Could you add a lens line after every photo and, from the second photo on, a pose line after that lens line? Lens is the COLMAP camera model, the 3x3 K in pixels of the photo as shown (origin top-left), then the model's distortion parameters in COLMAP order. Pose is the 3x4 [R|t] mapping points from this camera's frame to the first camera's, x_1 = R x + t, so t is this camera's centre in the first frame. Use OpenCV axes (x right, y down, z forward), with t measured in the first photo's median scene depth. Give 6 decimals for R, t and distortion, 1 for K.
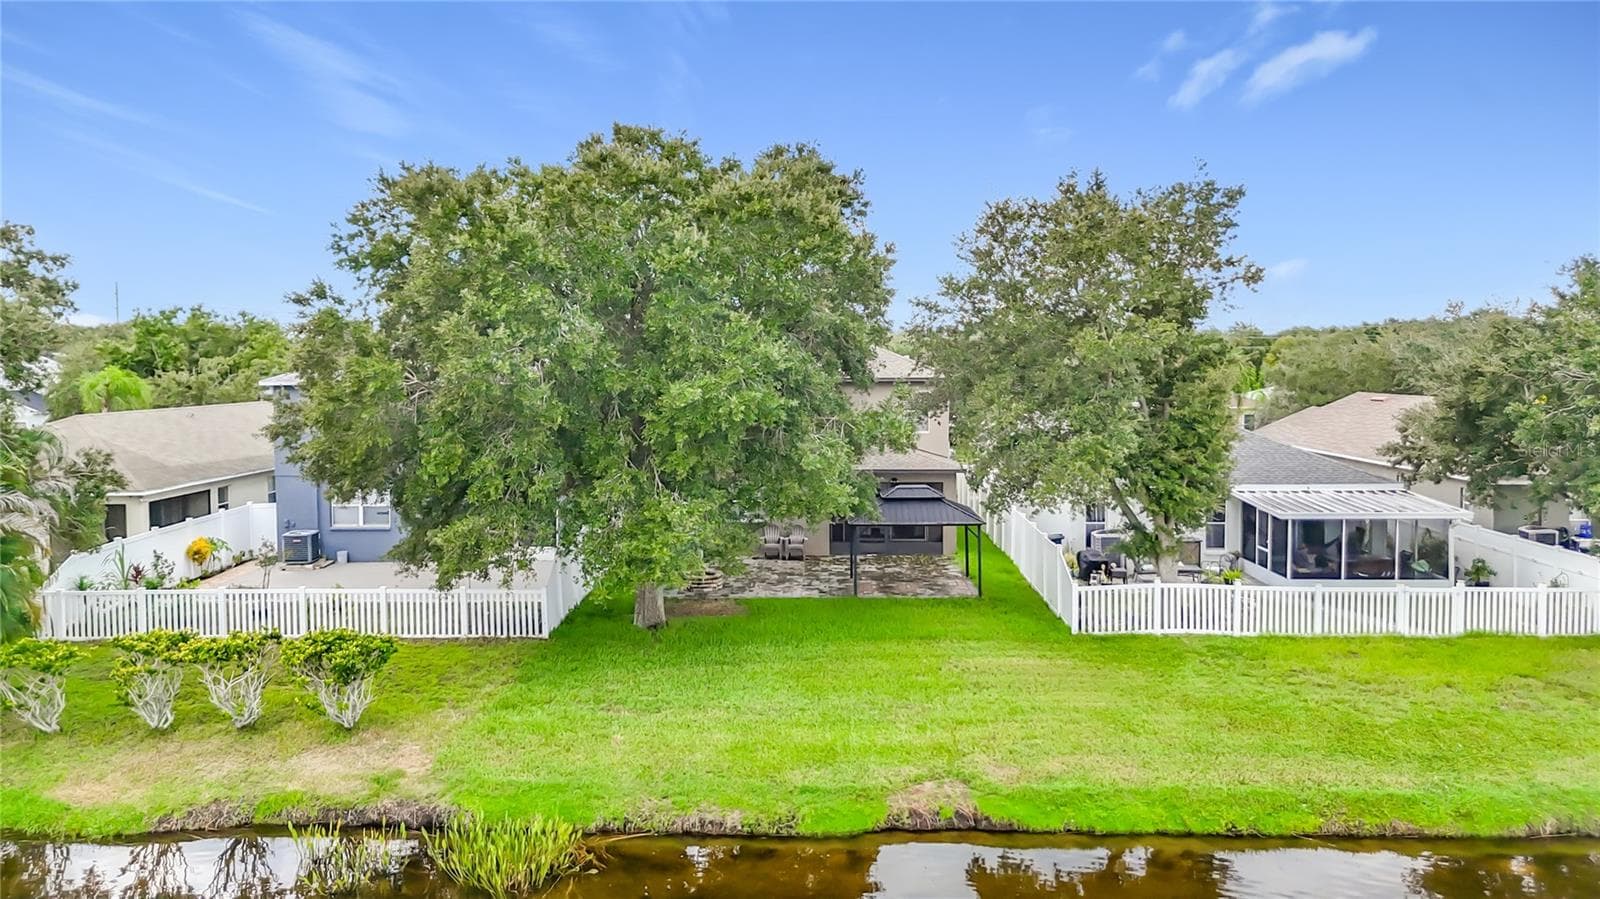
lens RADIAL K [[1183.1, 0, 812.6], [0, 1183.1, 444.5], [0, 0, 1]] dist [0.010952, -0.003934]
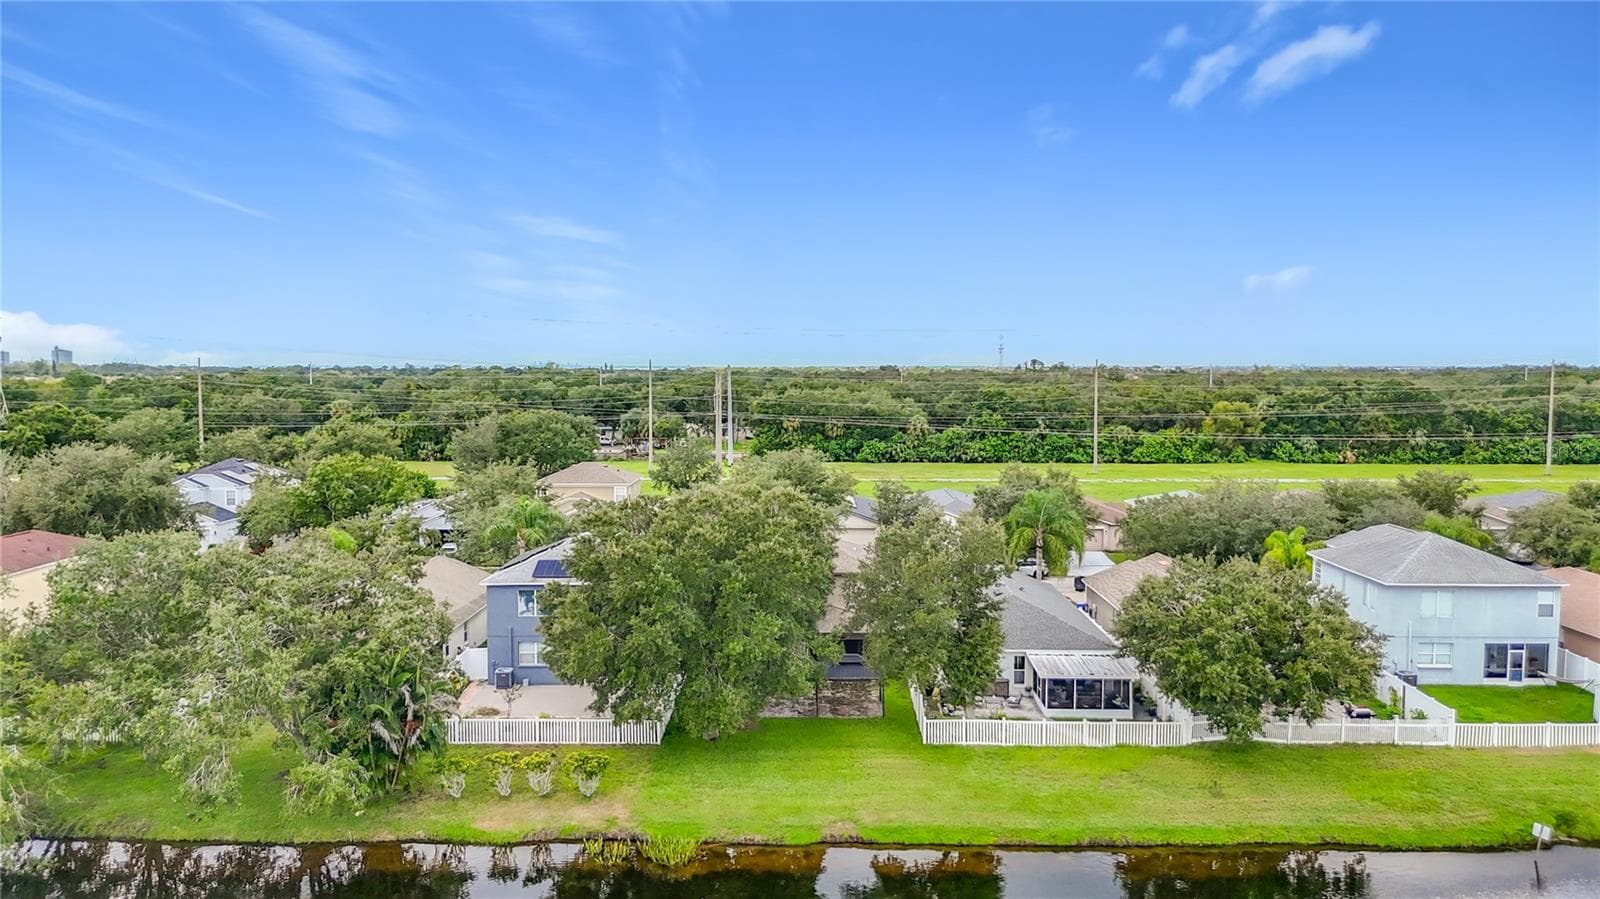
lens RADIAL K [[1201.7, 0, 806.2], [0, 1201.7, 420.5], [0, 0, 1]] dist [-0.011929, 0.000579]
pose [[0.999994, 0.002493, -0.002195, 0.029660], [-0.002534, 0.999815, -0.019082, -0.416701], [0.002147, 0.019088, 0.999816, -1.248128]]
